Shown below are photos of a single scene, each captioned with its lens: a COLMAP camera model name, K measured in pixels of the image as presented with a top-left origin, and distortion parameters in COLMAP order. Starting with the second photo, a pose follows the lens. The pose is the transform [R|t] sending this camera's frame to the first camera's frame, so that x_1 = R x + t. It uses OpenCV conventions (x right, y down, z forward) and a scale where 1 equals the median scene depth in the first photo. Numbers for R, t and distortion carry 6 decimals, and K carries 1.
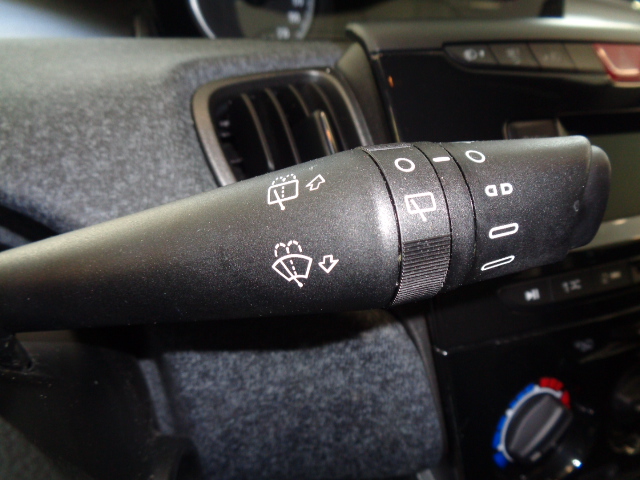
lens RADIAL K [[488.6, 0, 320.0], [0, 488.6, 240.0], [0, 0, 1]] dist [0.011402, 0.006918]
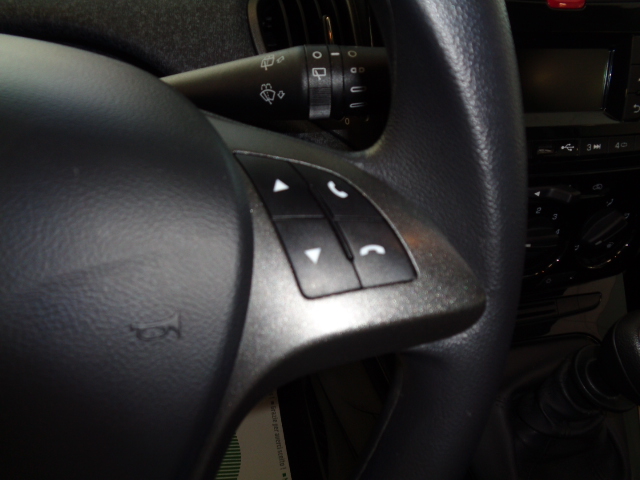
lens RADIAL K [[488.6, 0, 320.0], [0, 488.6, 240.0], [0, 0, 1]] dist [0.011402, 0.006918]
pose [[0.981513, 0.142770, -0.127474, 0.344342], [-0.111846, 0.968308, 0.223316, 0.101826], [0.155317, -0.204930, 0.966375, -0.819672]]
